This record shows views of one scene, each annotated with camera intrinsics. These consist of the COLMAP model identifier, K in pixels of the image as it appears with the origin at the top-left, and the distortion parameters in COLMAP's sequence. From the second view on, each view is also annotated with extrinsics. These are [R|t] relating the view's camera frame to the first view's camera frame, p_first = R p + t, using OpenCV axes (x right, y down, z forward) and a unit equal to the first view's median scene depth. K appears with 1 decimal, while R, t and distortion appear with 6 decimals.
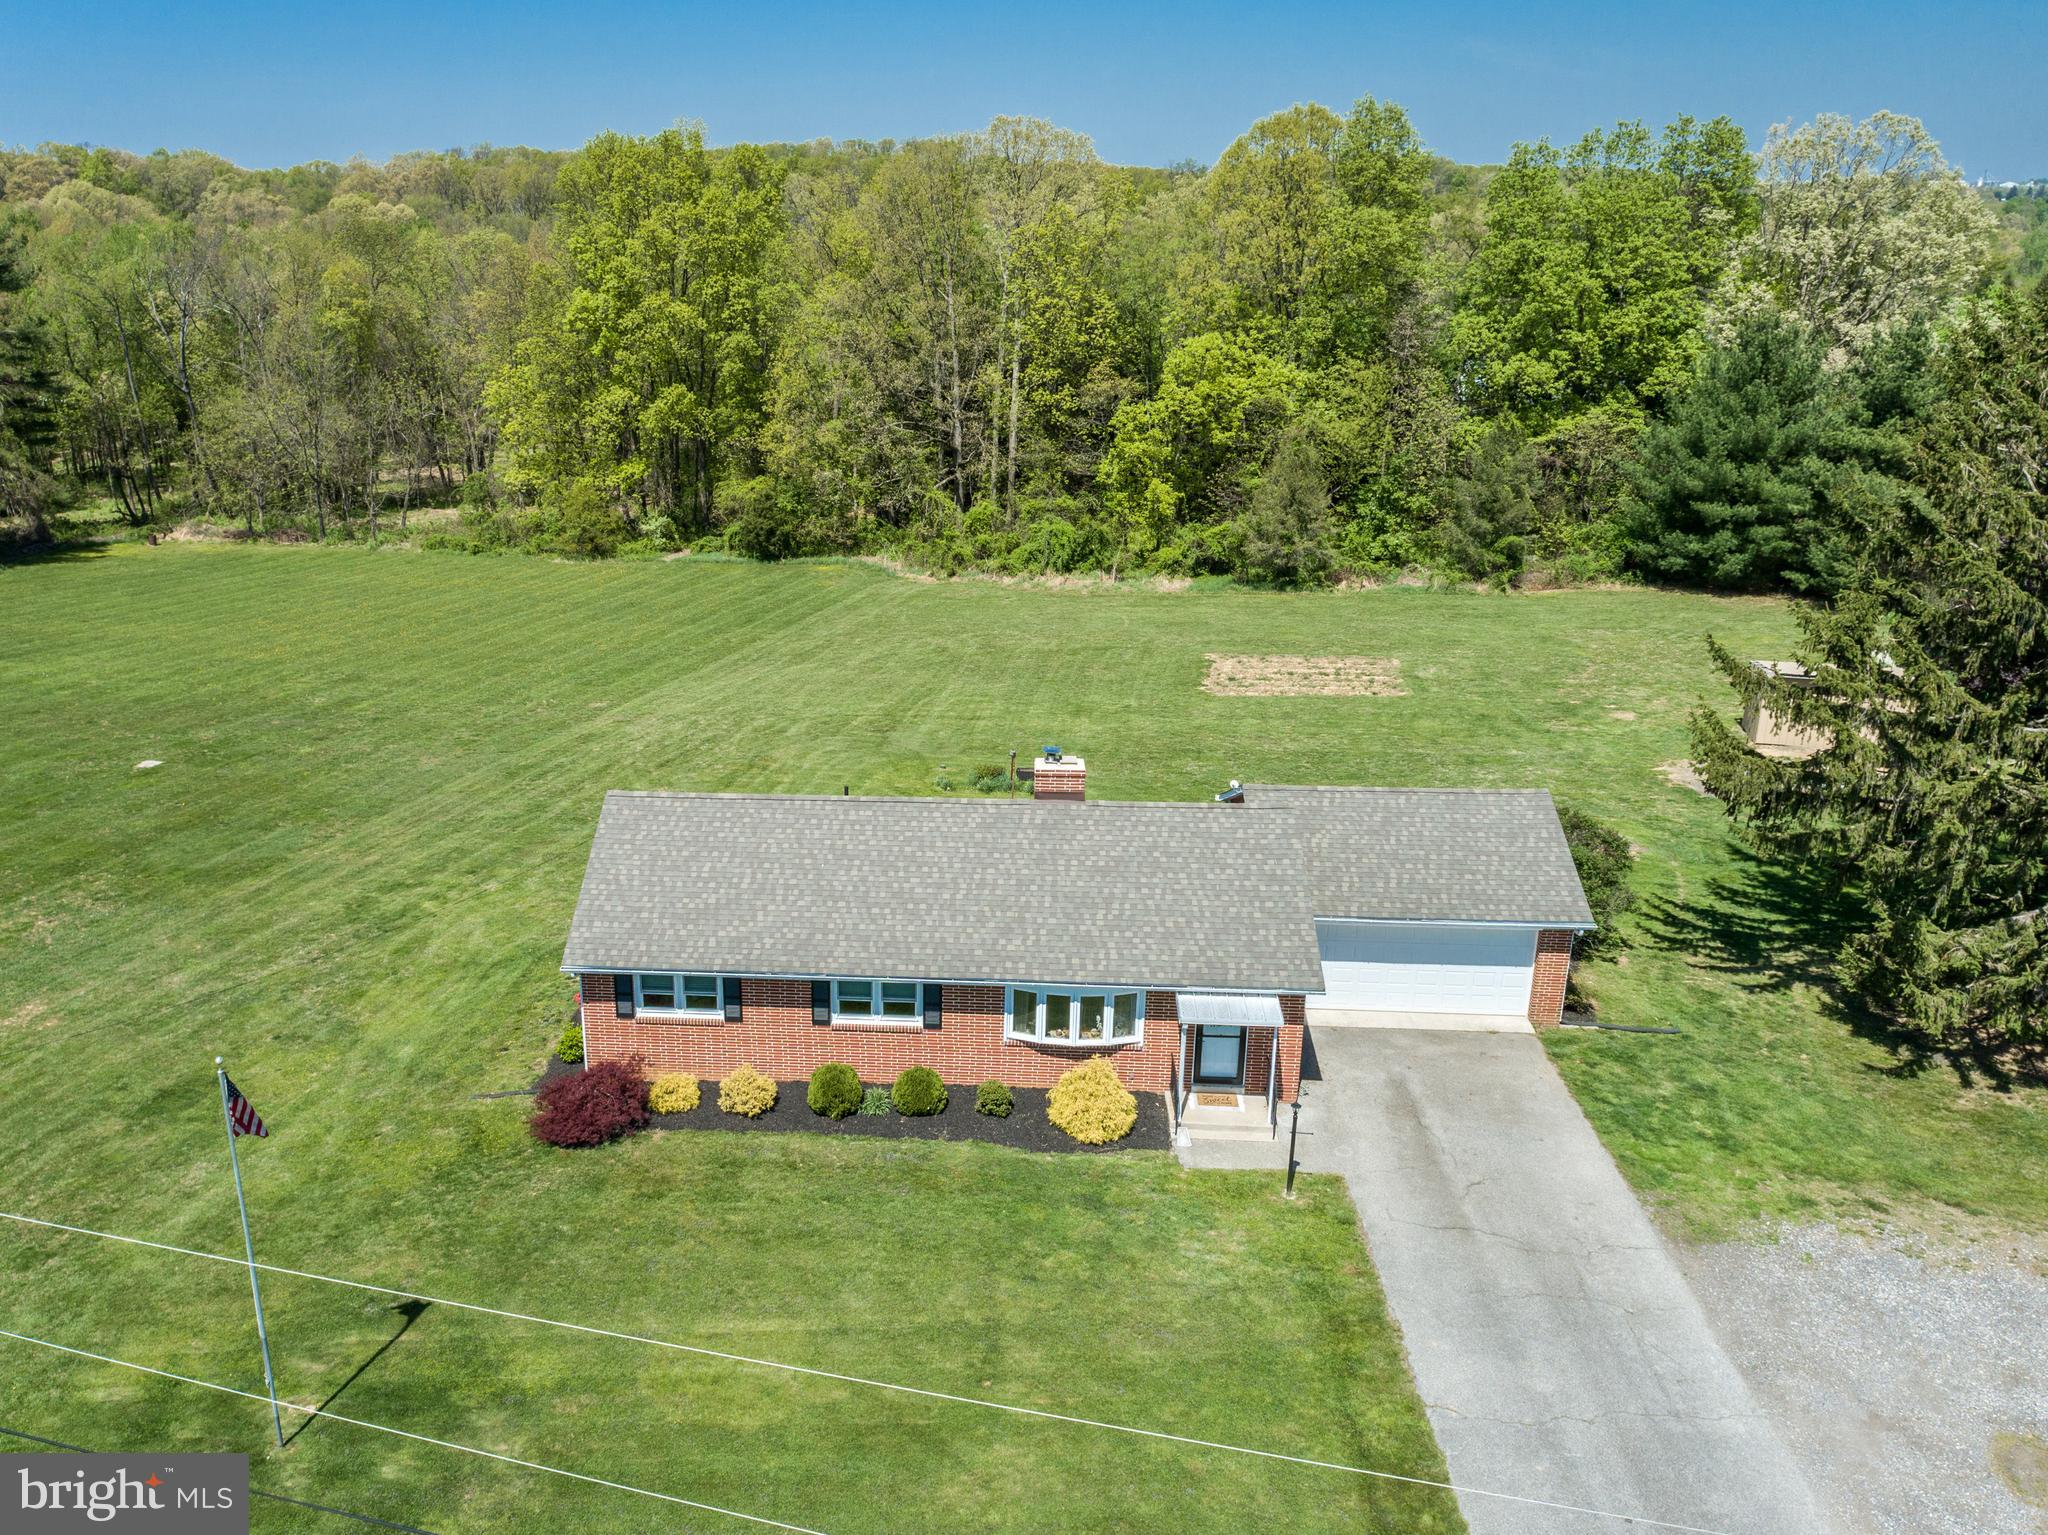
lens RADIAL K [[1640.1, 0, 822.6], [0, 1640.1, 772.0], [0, 0, 1]] dist [-0.013519, -0.003174]
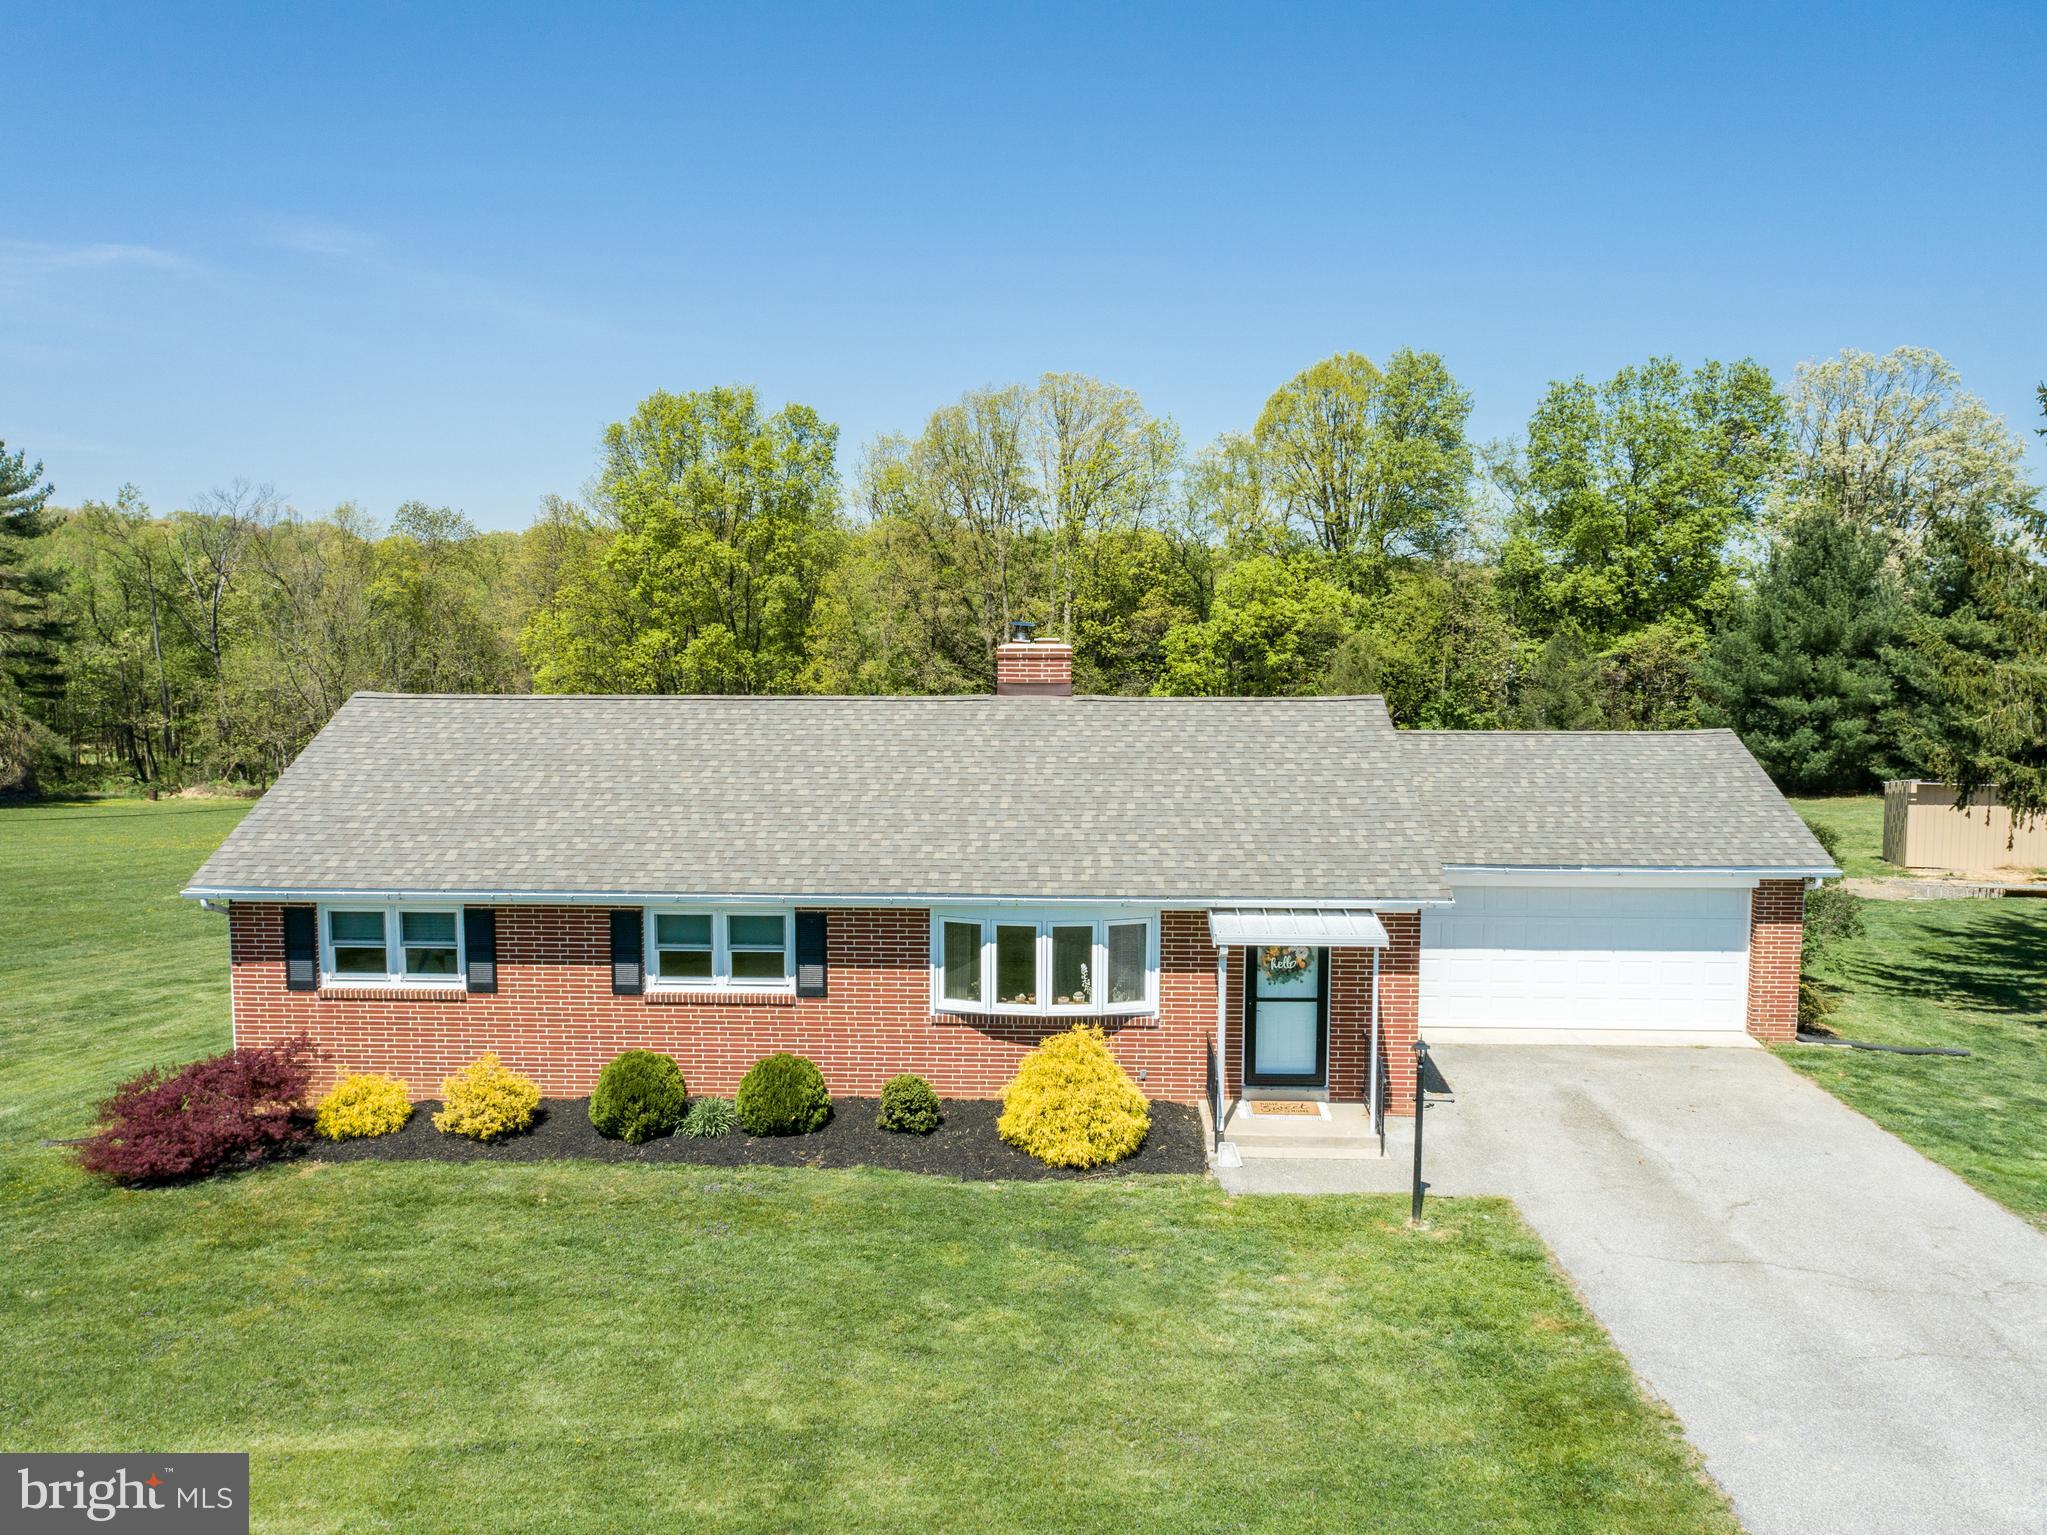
lens RADIAL K [[1560.5, 0, 1023.0], [0, 1560.5, 774.9], [0, 0, 1]] dist [-0.020852, 0.012319]
pose [[0.997593, 0.012213, 0.068253, 0.098099], [0.003668, 0.973689, -0.227853, 0.195841], [-0.069240, 0.227555, 0.971301, 0.397414]]
